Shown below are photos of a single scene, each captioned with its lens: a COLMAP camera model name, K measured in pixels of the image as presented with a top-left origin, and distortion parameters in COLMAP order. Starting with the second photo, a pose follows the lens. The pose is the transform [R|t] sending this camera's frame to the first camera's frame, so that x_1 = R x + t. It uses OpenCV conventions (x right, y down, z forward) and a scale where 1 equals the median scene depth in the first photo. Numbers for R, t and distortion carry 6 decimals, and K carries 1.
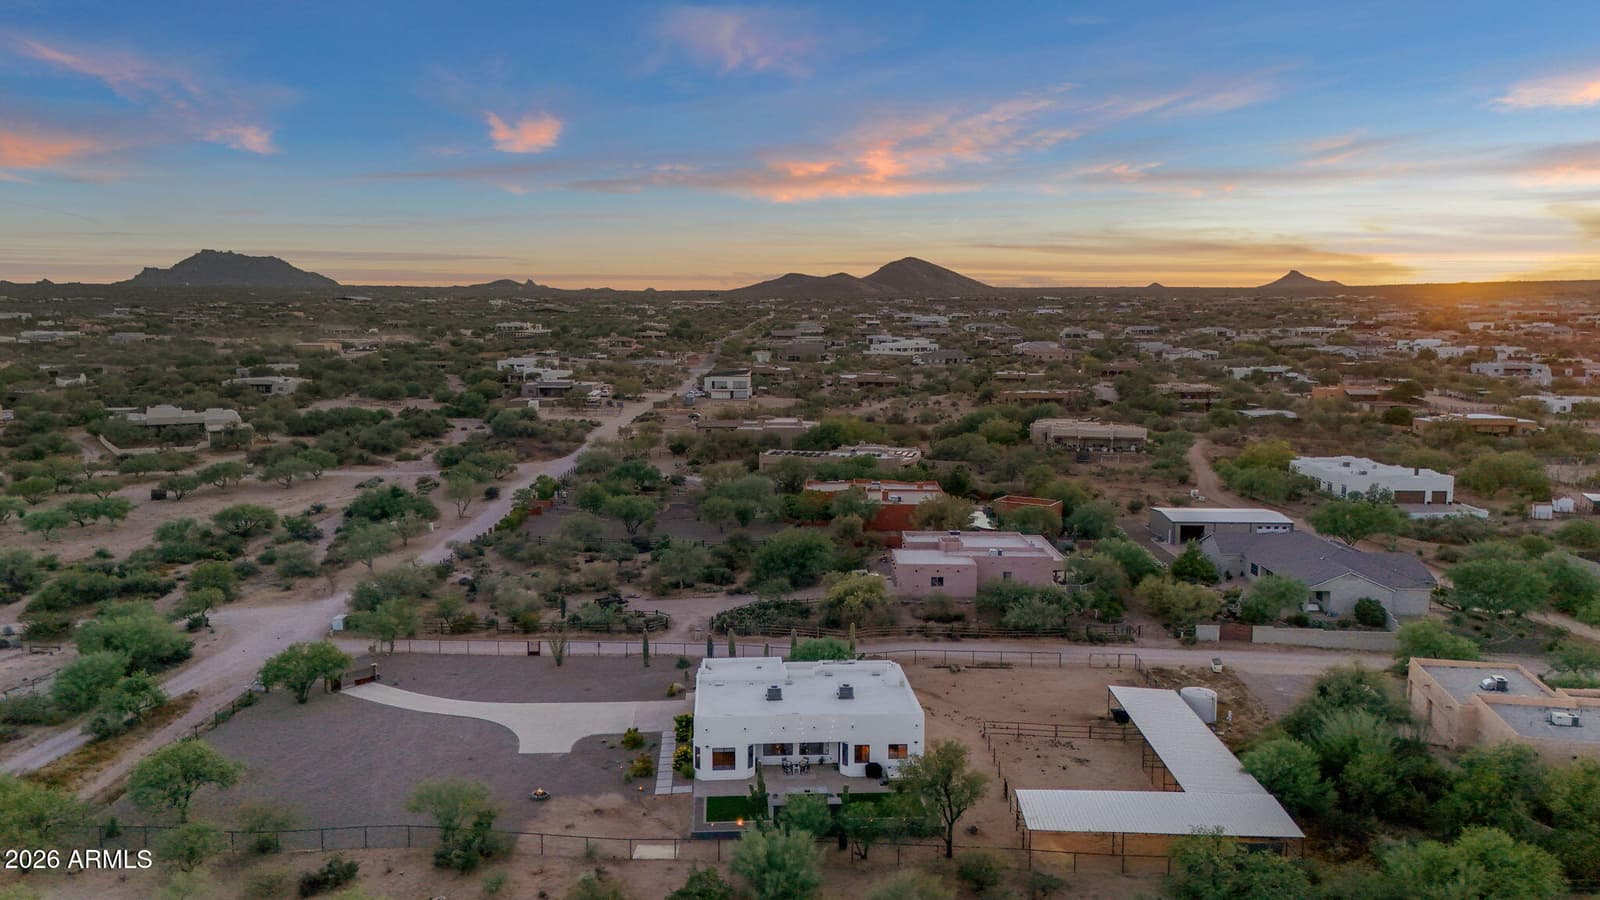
lens RADIAL K [[1184.7, 0, 800.0], [0, 1184.7, 450.0], [0, 0, 1]] dist [0.053547, -0.005249]
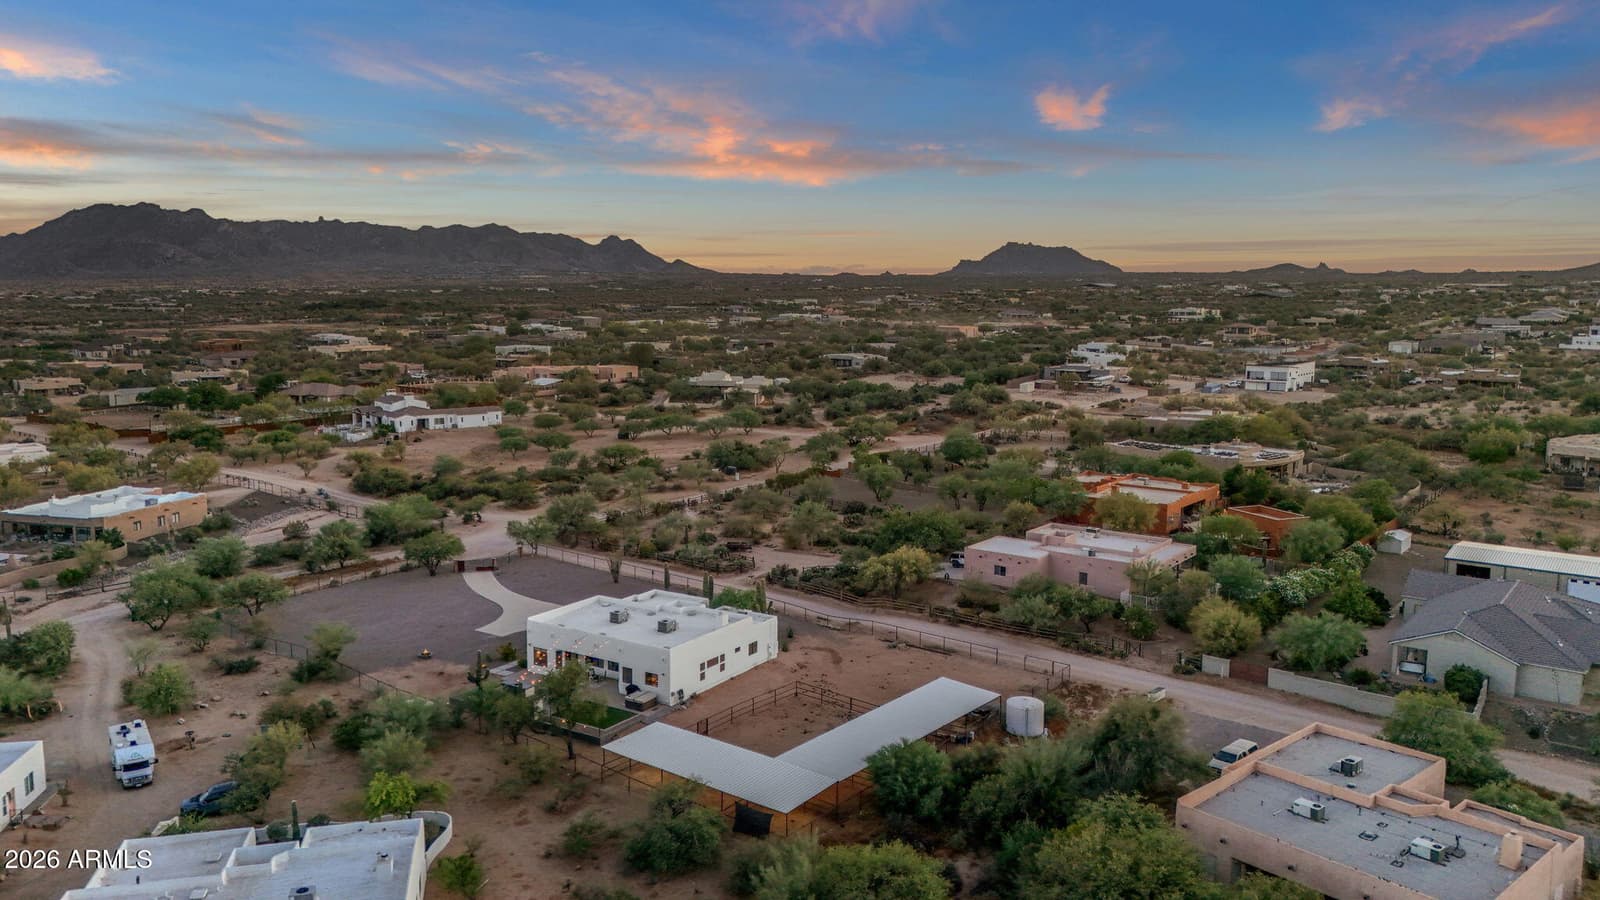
lens RADIAL K [[1184.7, 0, 800.0], [0, 1184.7, 450.0], [0, 0, 1]] dist [0.053547, -0.005249]
pose [[0.800148, 0.081279, -0.594270, 0.629938], [-0.074420, 0.996573, 0.036100, -0.013693], [0.595167, 0.015341, 0.803455, 0.119891]]
